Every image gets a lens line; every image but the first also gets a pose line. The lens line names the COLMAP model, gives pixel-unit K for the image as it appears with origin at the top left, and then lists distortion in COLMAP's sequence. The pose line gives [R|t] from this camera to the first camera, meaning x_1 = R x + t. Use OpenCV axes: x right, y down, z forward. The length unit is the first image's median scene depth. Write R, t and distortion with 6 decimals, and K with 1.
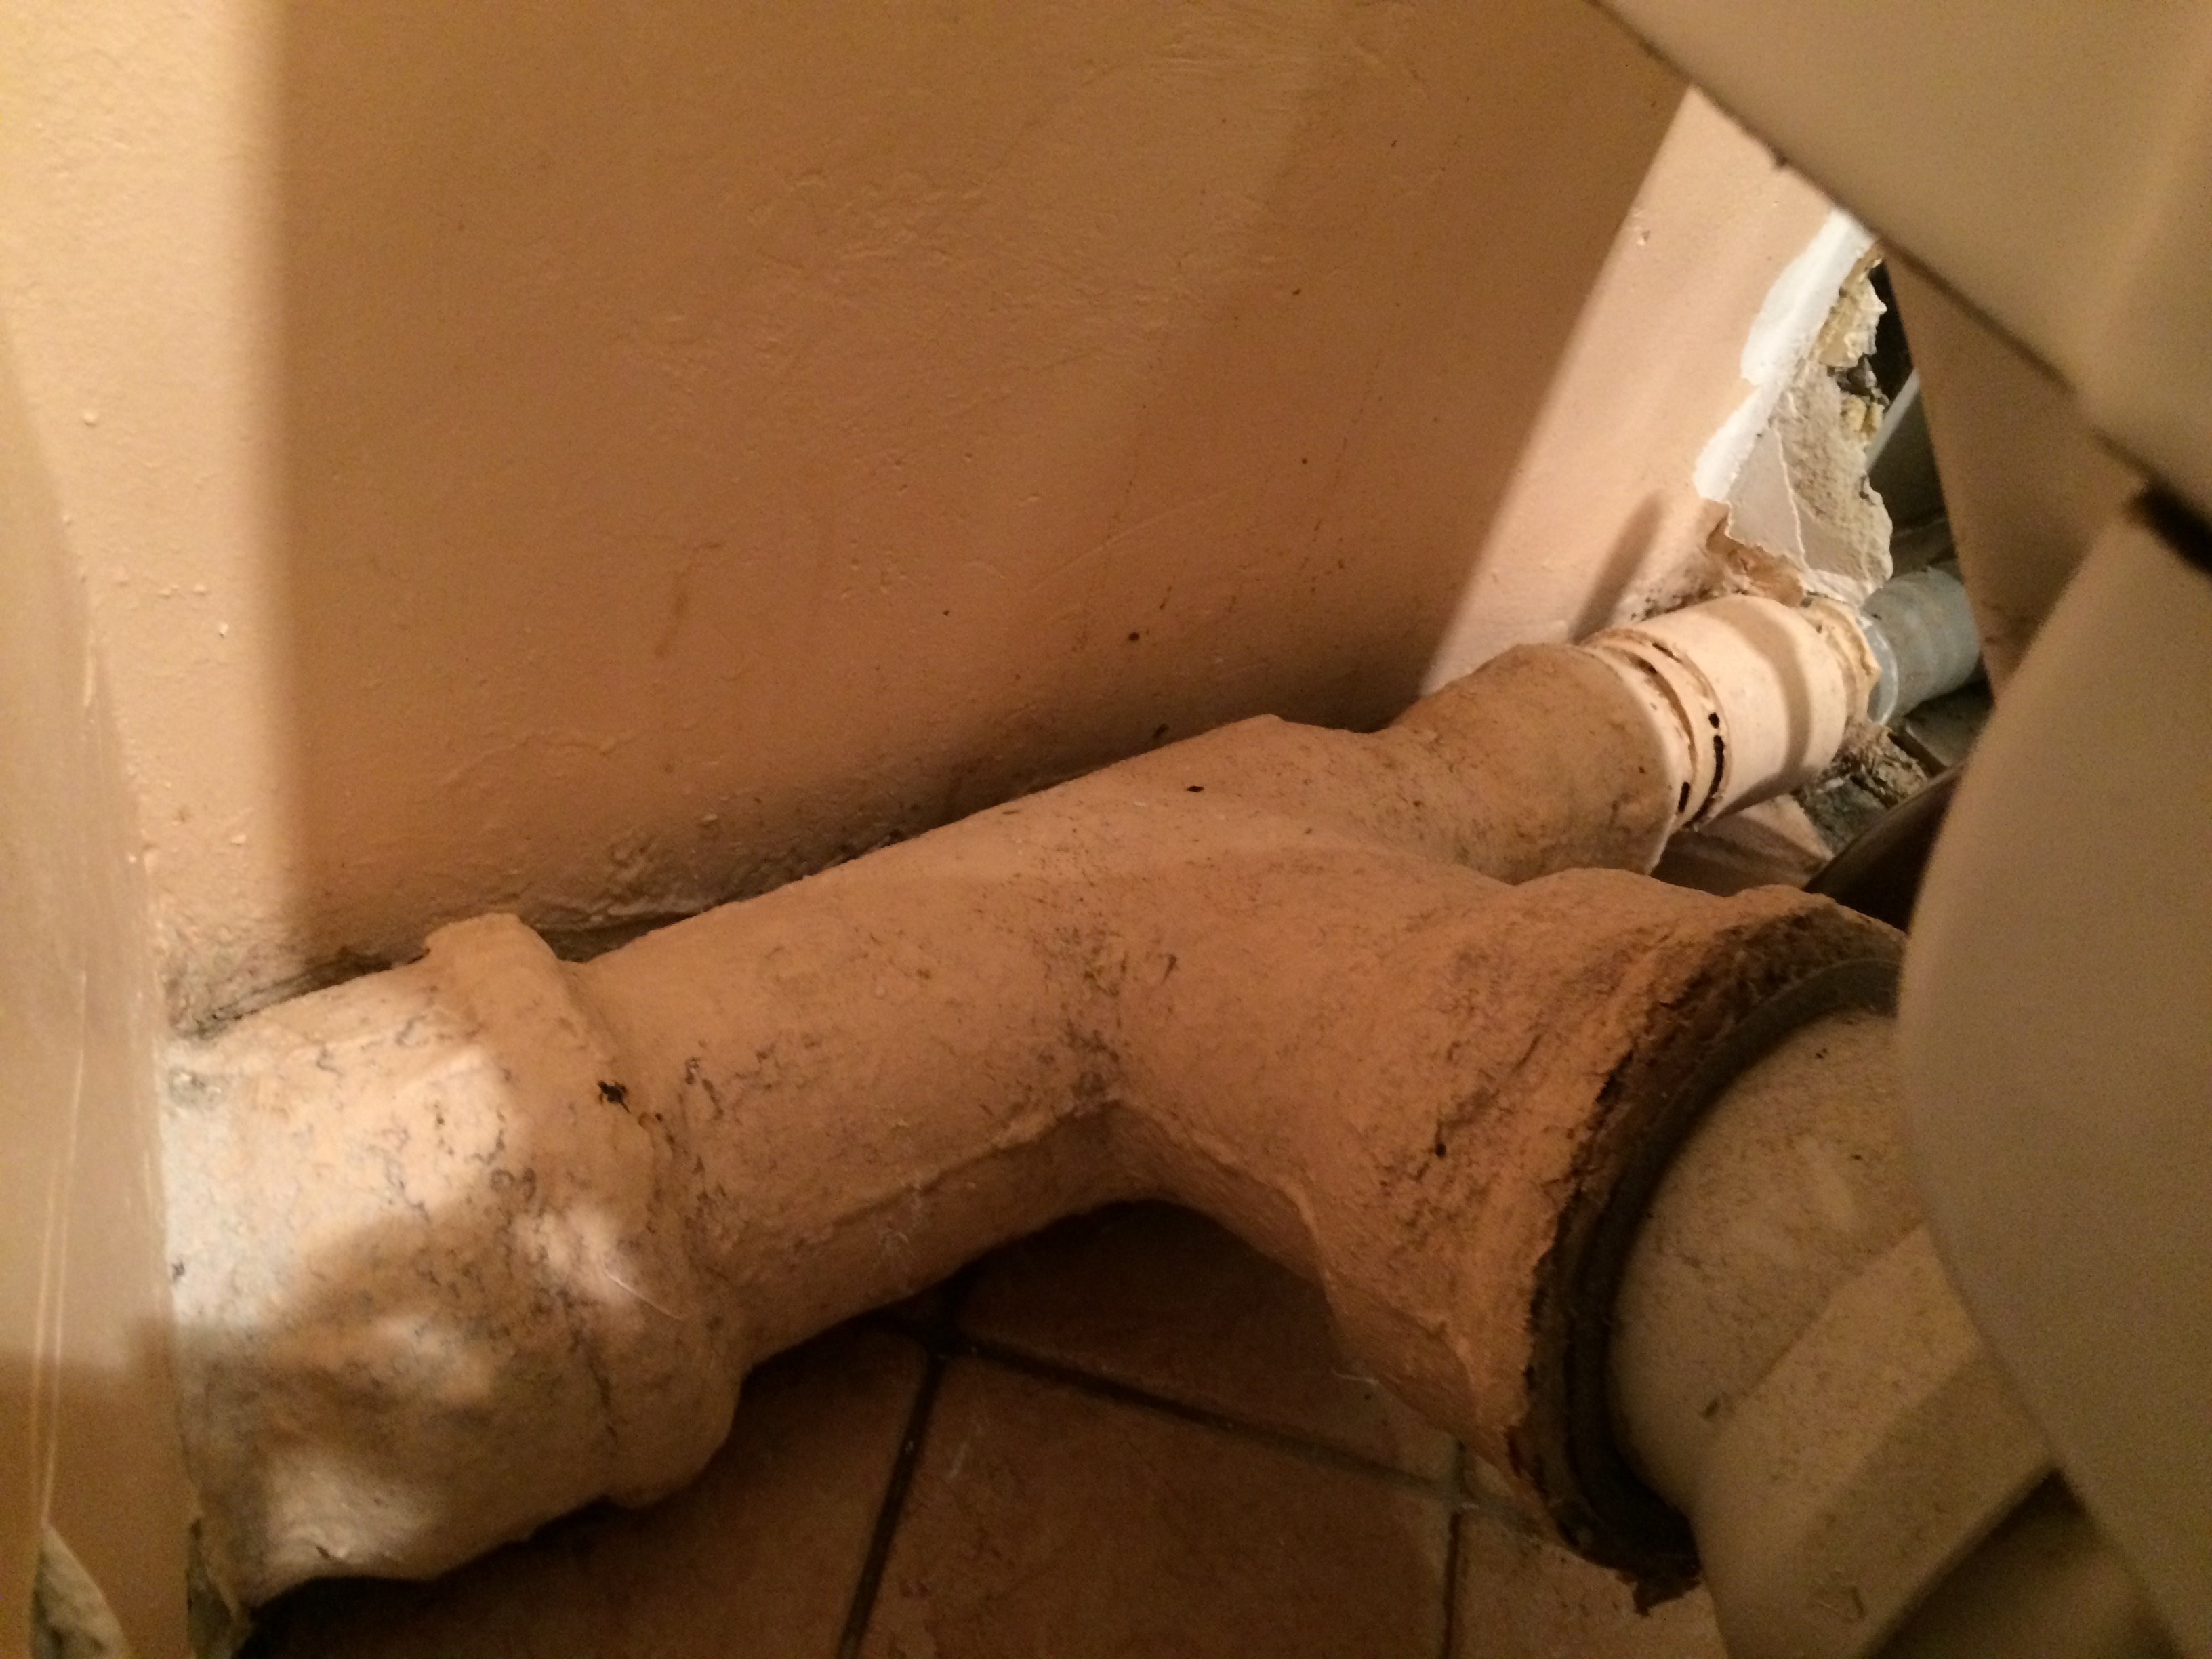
lens RADIAL K [[1924.1, 0, 1106.0], [0, 1924.1, 829.5], [0, 0, 1]] dist [0.104747, -0.140421]
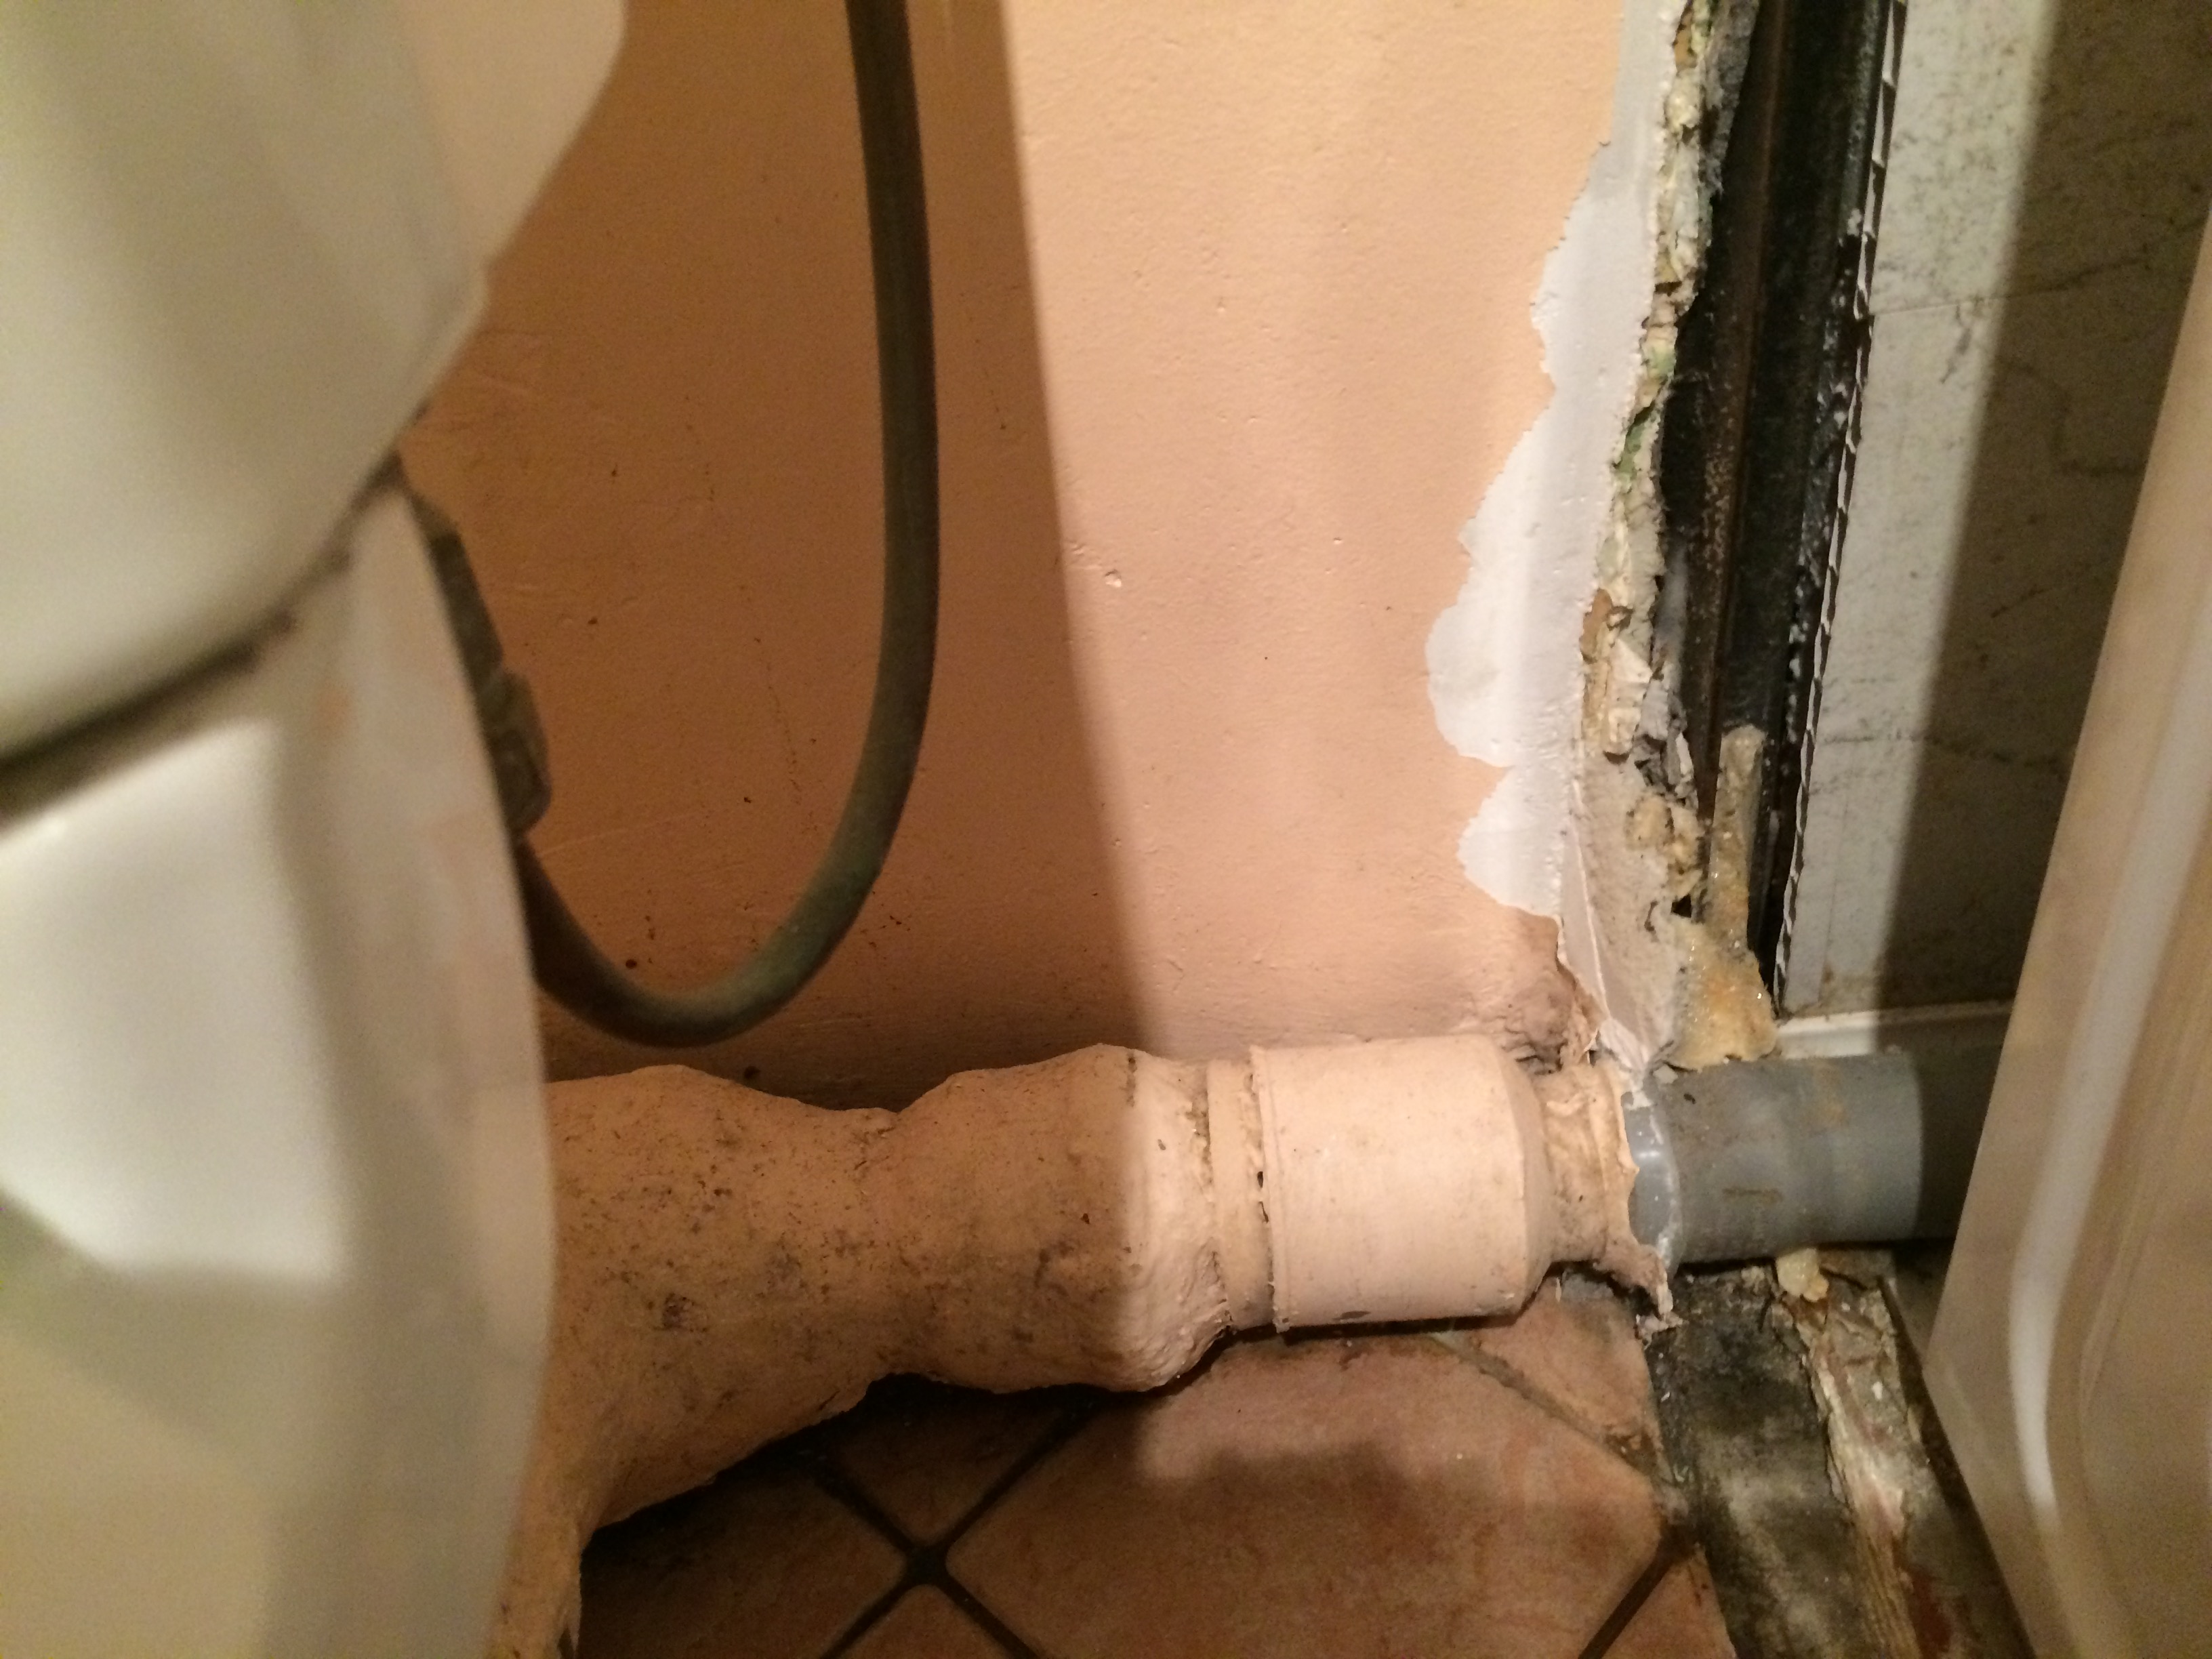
lens RADIAL K [[1924.1, 0, 1106.0], [0, 1924.1, 829.5], [0, 0, 1]] dist [0.104747, -0.140421]
pose [[0.797028, 0.096234, -0.596226, 0.740680], [-0.188003, 0.977706, -0.093515, -0.114241], [0.573934, 0.186626, 0.797352, 0.340741]]
